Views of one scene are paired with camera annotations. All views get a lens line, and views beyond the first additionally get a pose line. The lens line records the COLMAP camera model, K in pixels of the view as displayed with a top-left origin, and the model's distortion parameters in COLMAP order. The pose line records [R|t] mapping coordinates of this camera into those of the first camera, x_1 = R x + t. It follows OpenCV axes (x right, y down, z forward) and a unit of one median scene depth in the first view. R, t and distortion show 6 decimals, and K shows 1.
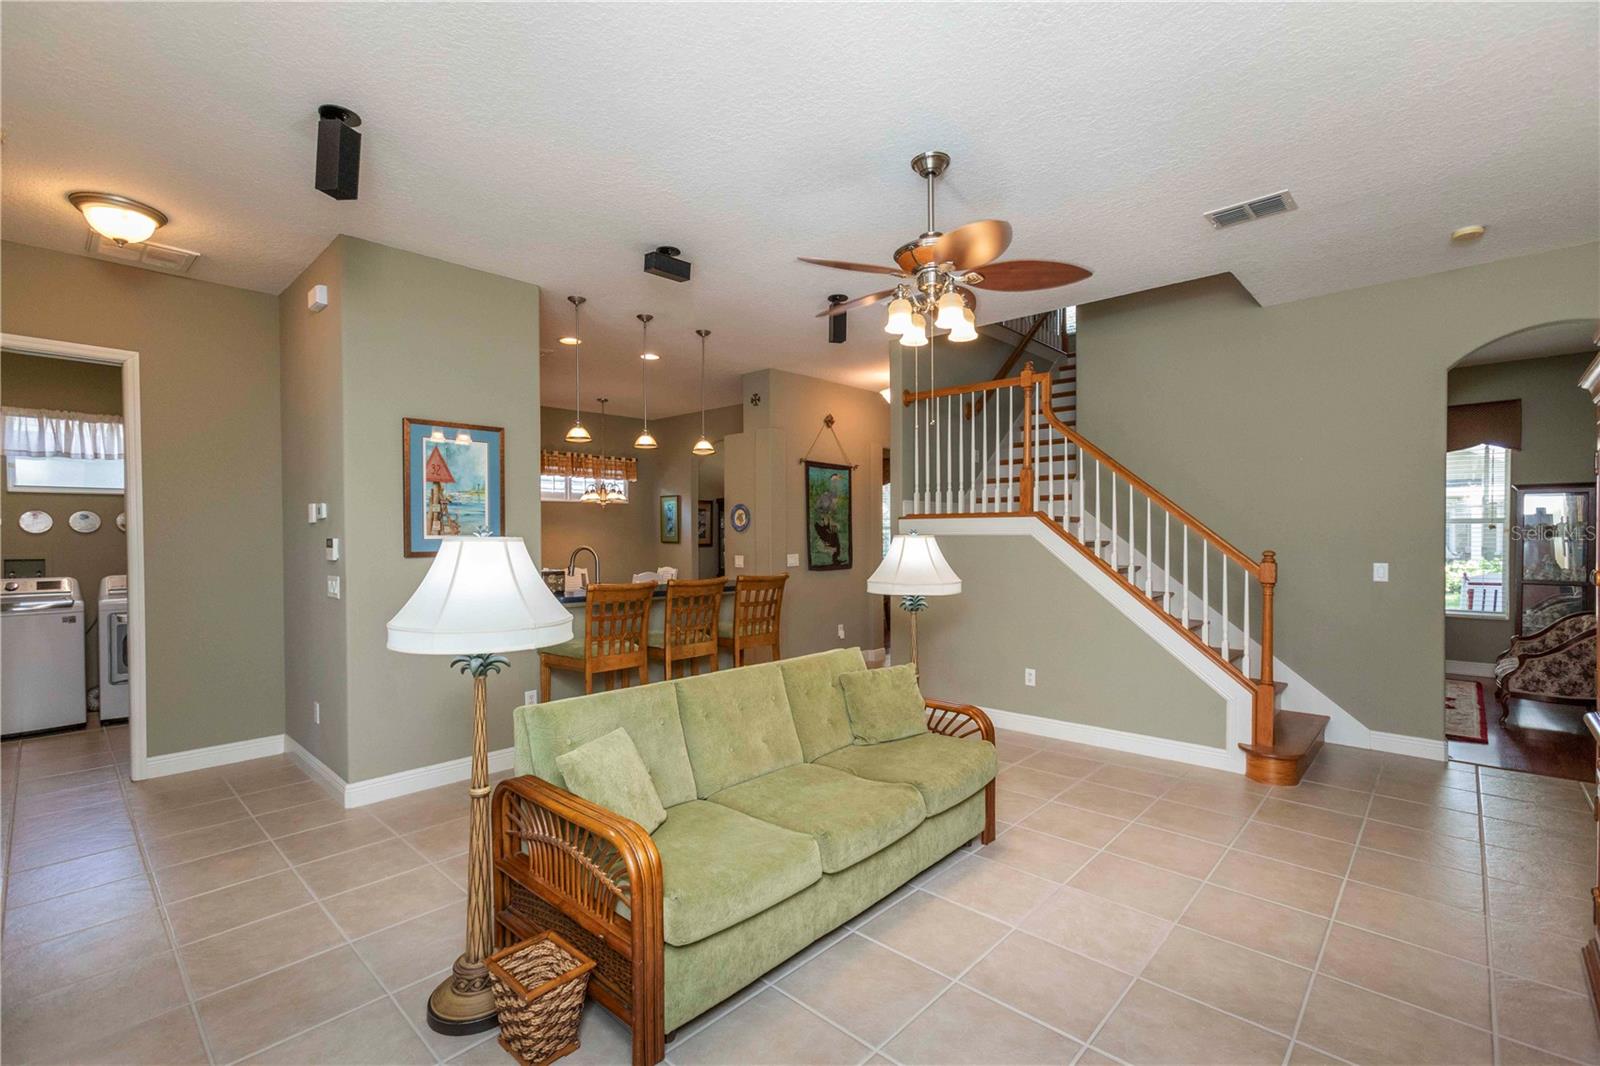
lens RADIAL K [[704.0, 0, 800.0], [0, 704.0, 533.0], [0, 0, 1]] dist [-0.000344, -0.000077]
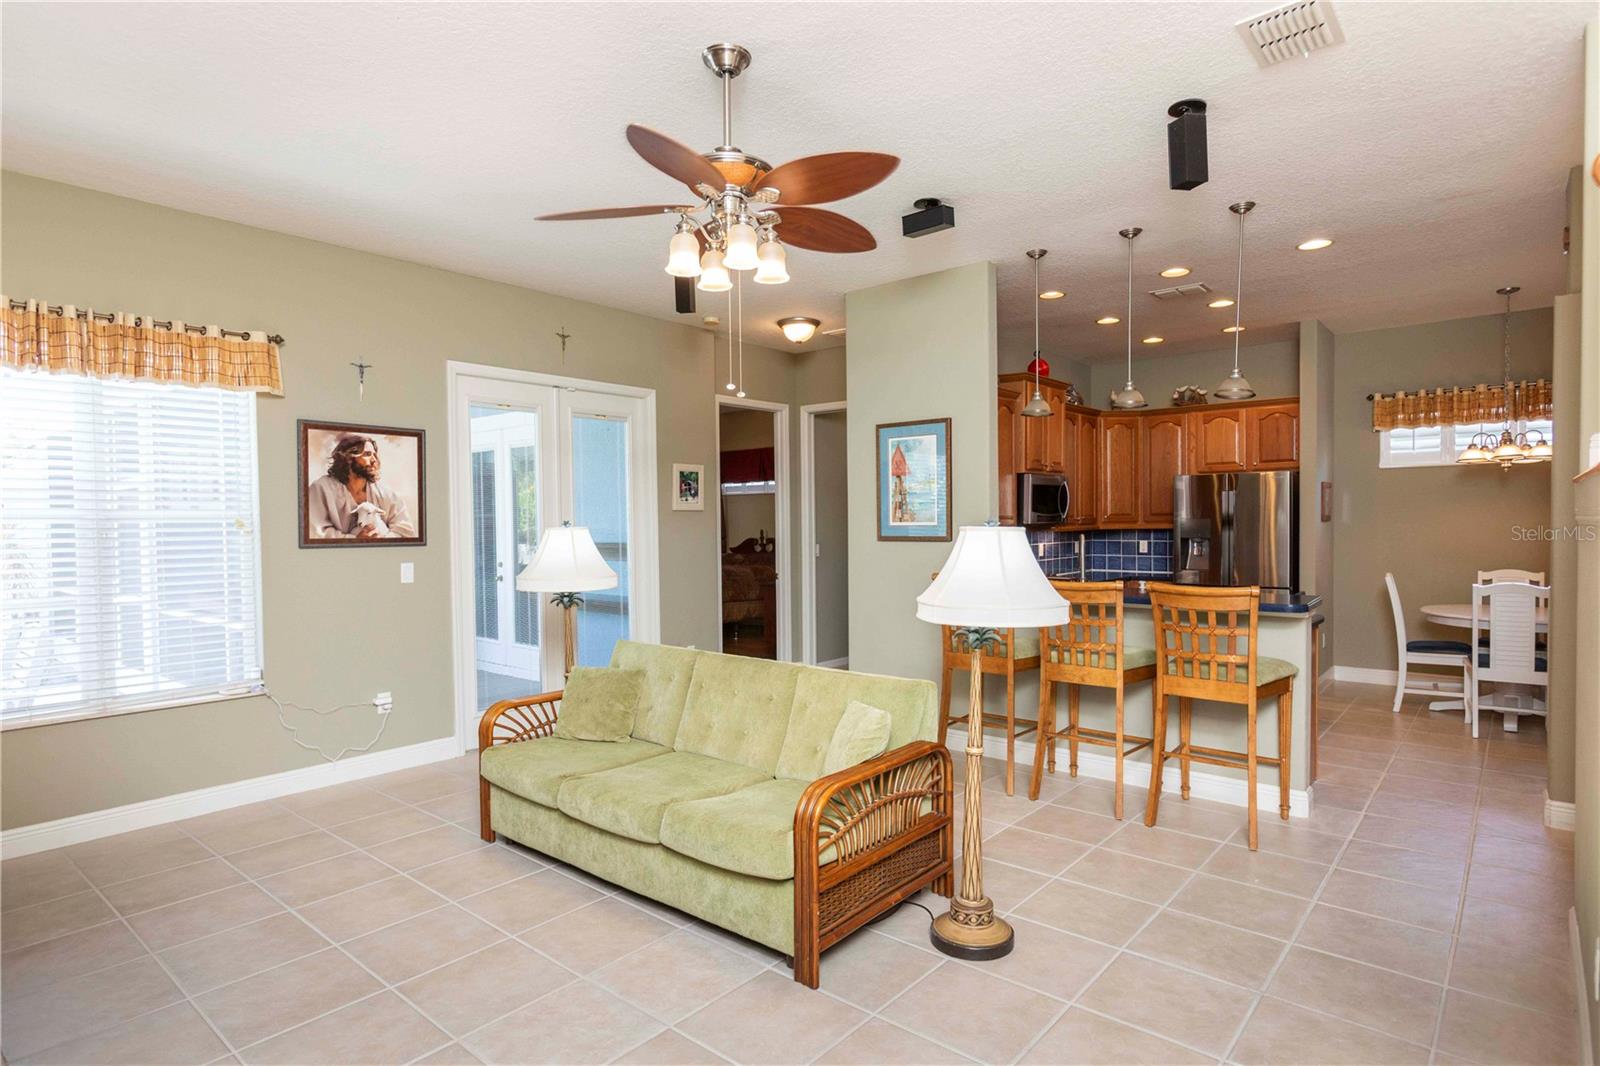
lens RADIAL K [[860.9, 0, 800.0], [0, 860.9, 533.0], [0, 0, 1]] dist [-0.001391, -0.000171]
pose [[0.046982, 0.021007, -0.998675, 0.879425], [0.008263, 0.999736, 0.021418, -0.010754], [0.998862, -0.009258, 0.046796, 0.781147]]
